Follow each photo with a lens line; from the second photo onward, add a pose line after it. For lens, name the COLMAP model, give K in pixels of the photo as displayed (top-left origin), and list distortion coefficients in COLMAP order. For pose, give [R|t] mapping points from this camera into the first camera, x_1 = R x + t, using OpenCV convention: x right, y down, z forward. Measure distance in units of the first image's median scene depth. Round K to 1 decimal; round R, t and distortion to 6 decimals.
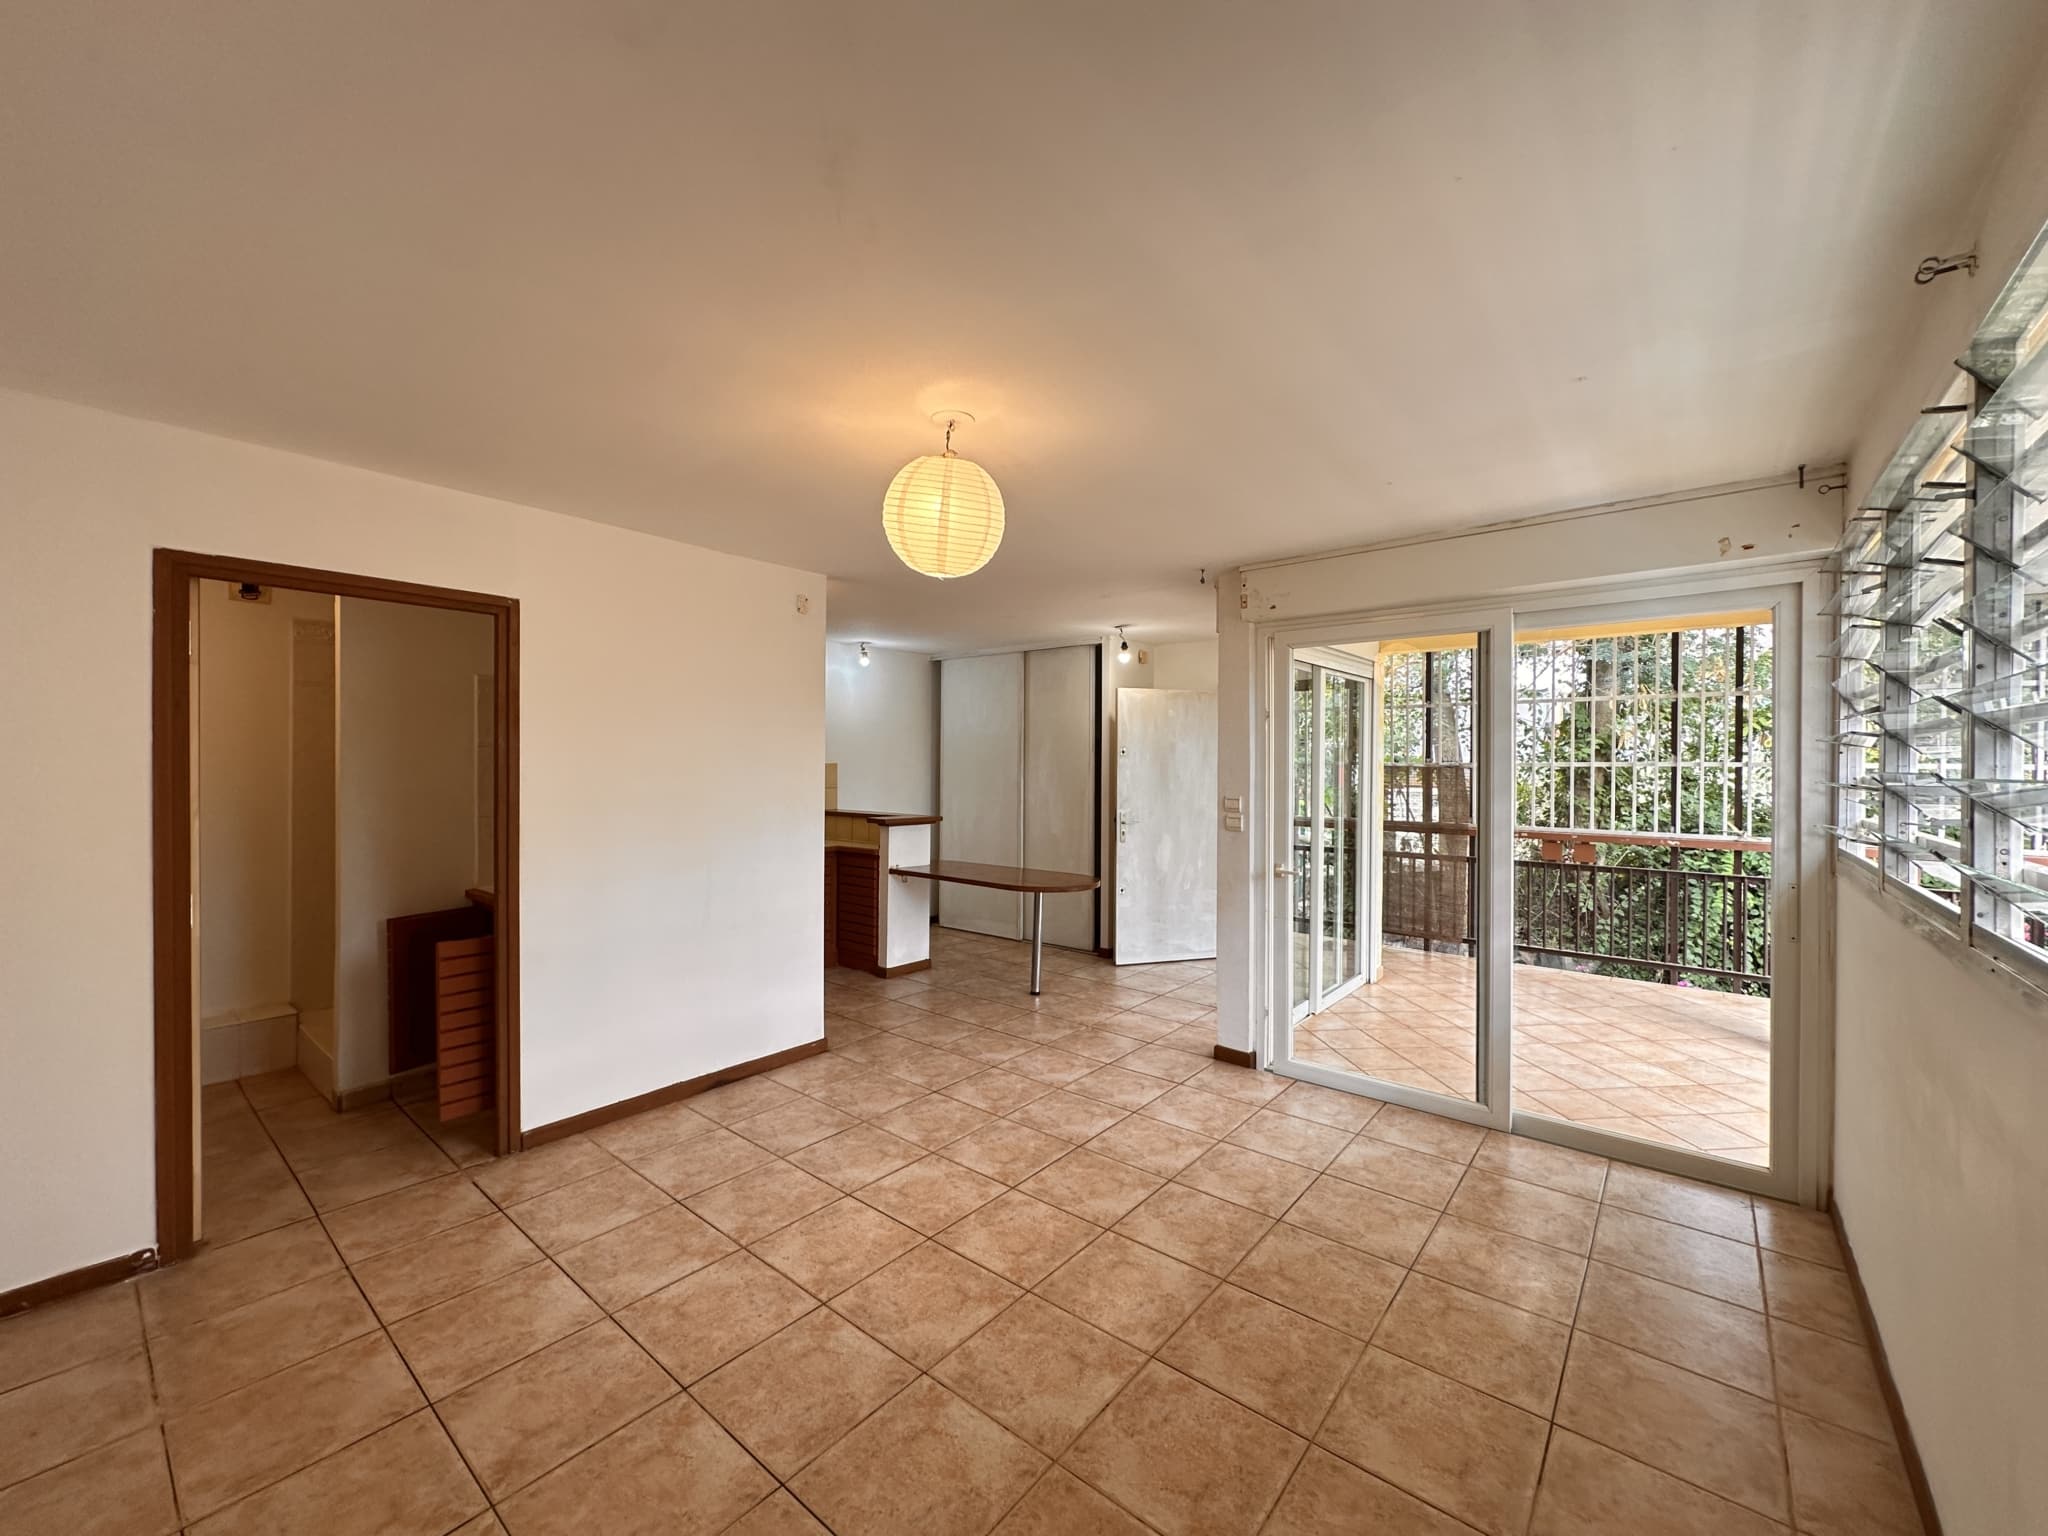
lens RADIAL K [[817.0, 0, 1031.7], [0, 817.0, 770.8], [0, 0, 1]] dist [0.002947, 0.000132]
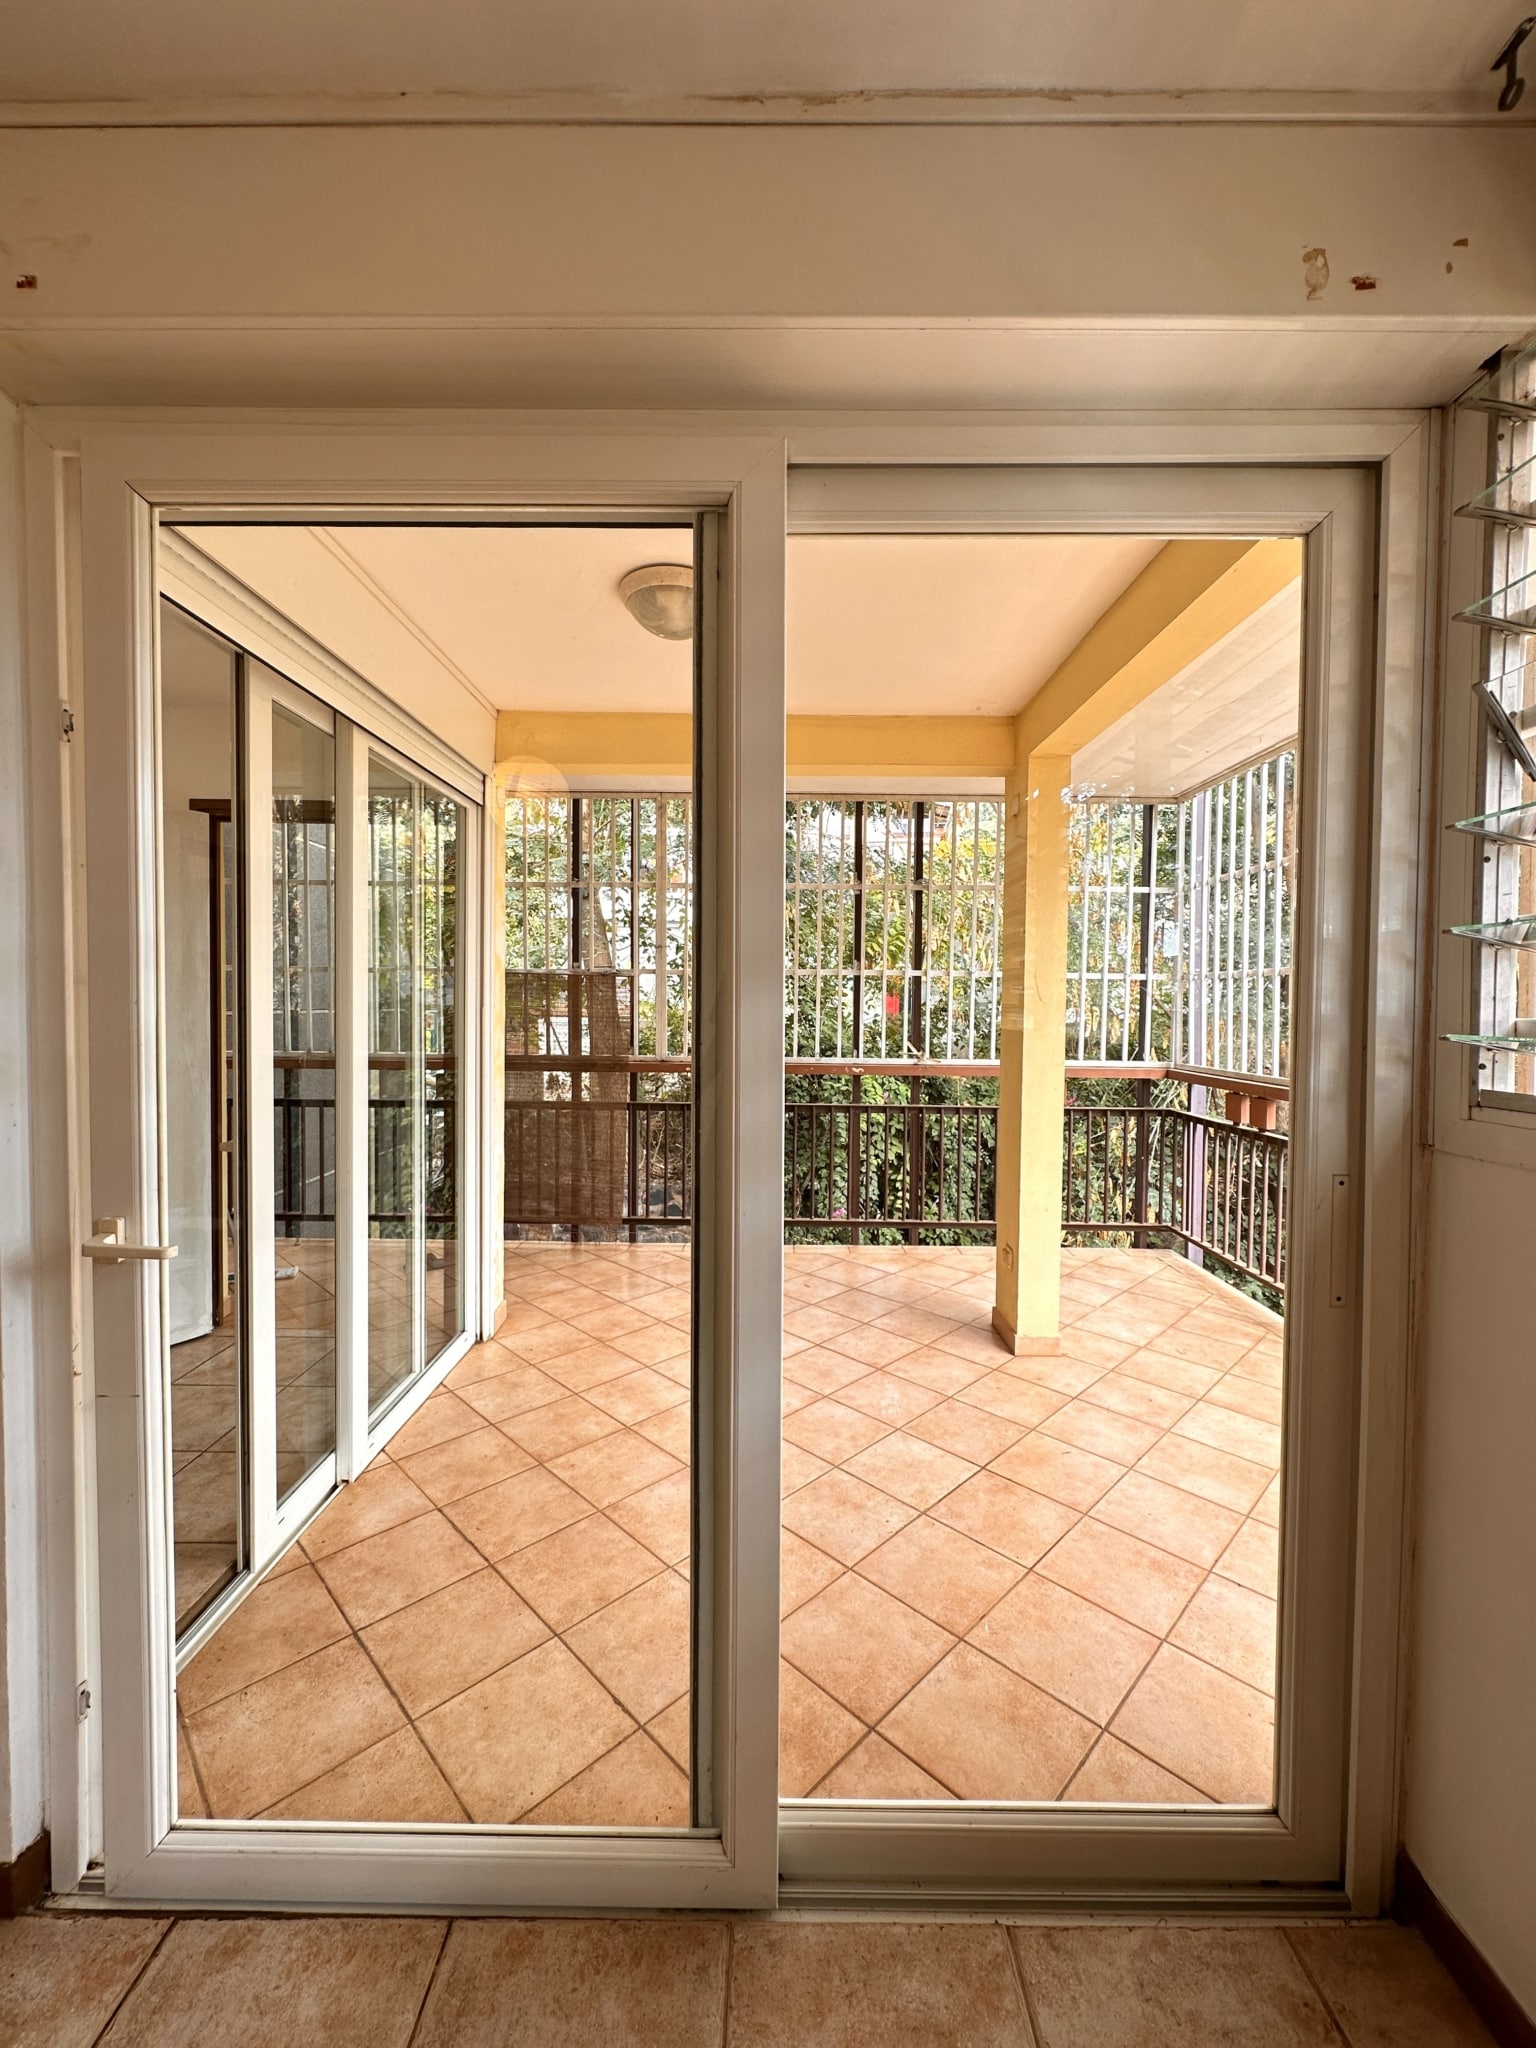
lens RADIAL K [[817.0, 0, 771.6], [0, 817.0, 1019.5], [0, 0, 1]] dist [0.002947, 0.000132]
pose [[0.775671, -0.011379, 0.631035, 0.398115], [0.000914, 0.999857, 0.016906, 0.045485], [-0.631137, -0.012537, 0.775570, 0.806778]]
